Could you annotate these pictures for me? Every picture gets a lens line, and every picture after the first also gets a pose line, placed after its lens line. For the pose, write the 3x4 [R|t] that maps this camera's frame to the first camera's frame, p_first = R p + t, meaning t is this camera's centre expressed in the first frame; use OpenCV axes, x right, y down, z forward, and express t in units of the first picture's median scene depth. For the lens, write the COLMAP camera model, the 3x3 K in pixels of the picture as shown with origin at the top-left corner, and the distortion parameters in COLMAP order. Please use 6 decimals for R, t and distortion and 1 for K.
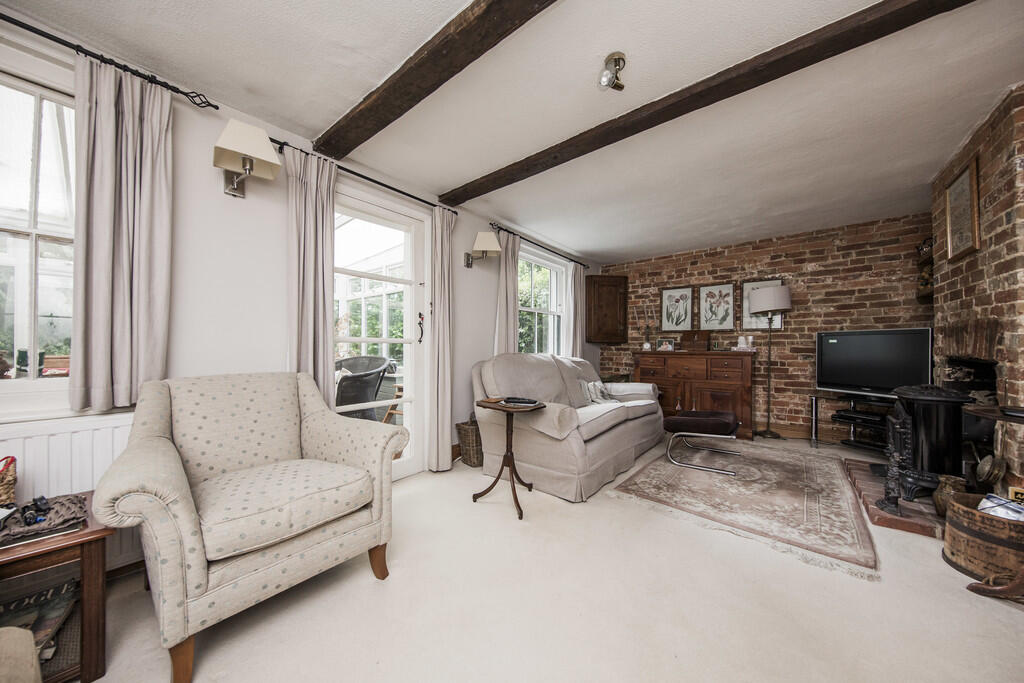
lens RADIAL K [[339.8, 0, 521.2], [0, 339.8, 346.7], [0, 0, 1]] dist [0.000669, -0.000531]
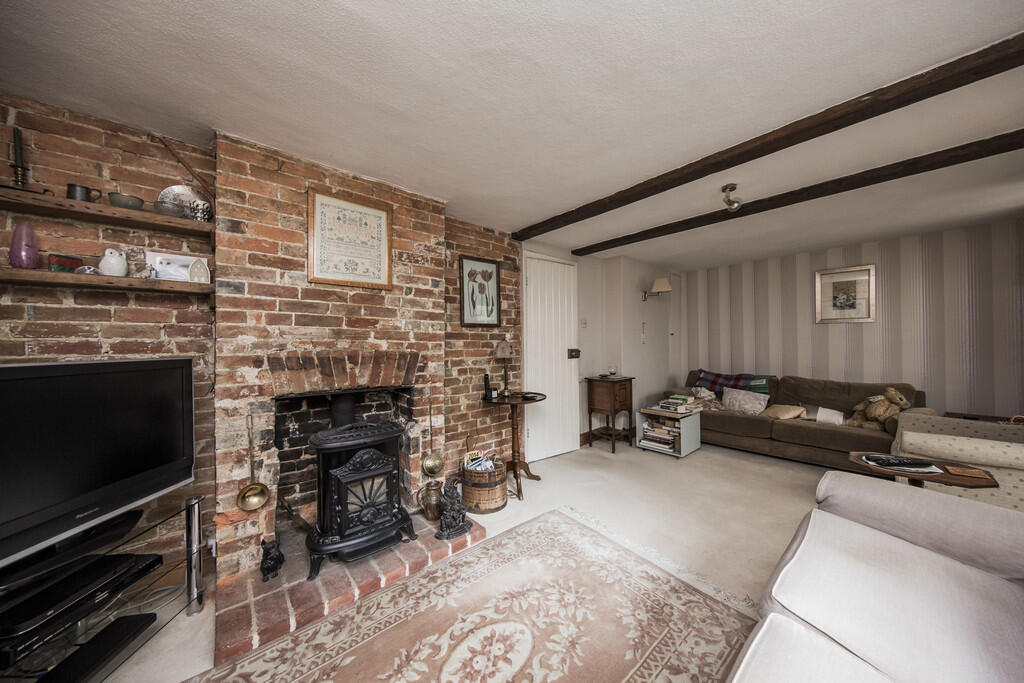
lens RADIAL K [[339.8, 0, 508.9], [0, 339.8, 343.9], [0, 0, 1]] dist [0.000669, -0.000531]
pose [[-0.983444, 0.010942, 0.180880, 0.425047], [0.010830, 0.999940, -0.001604, -0.056895], [-0.180886, 0.000381, -0.983504, 1.163389]]
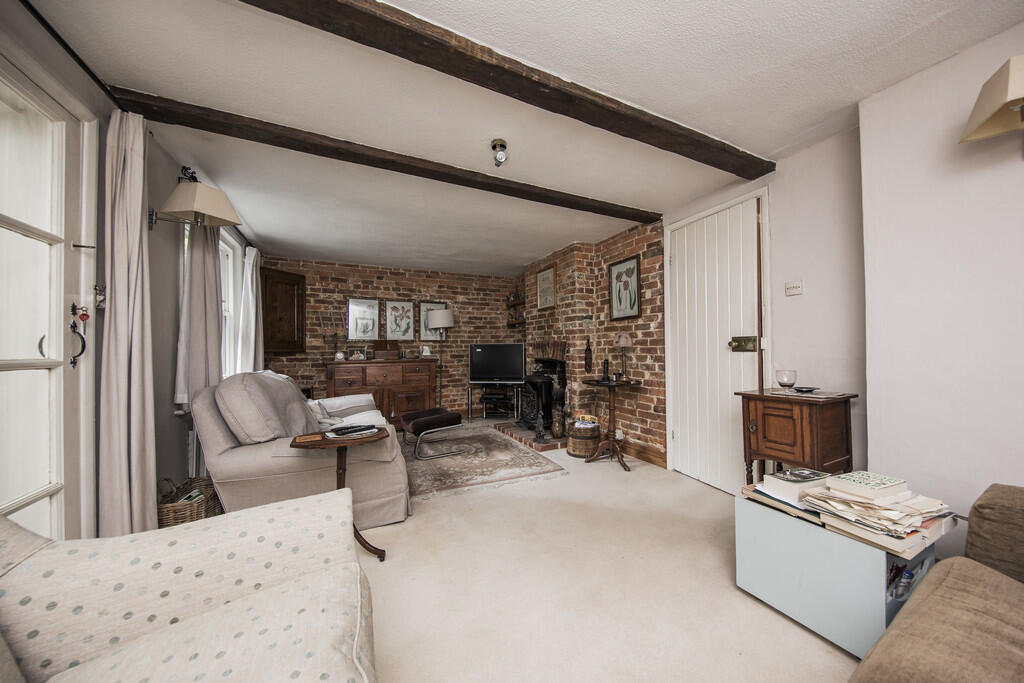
lens RADIAL K [[339.8, 0, 532.2], [0, 339.8, 346.3], [0, 0, 1]] dist [0.000669, -0.000531]
pose [[0.404969, -0.000625, 0.914330, -0.370545], [0.011874, 0.999919, -0.004576, -0.023166], [-0.914253, 0.012710, 0.404943, 0.159903]]
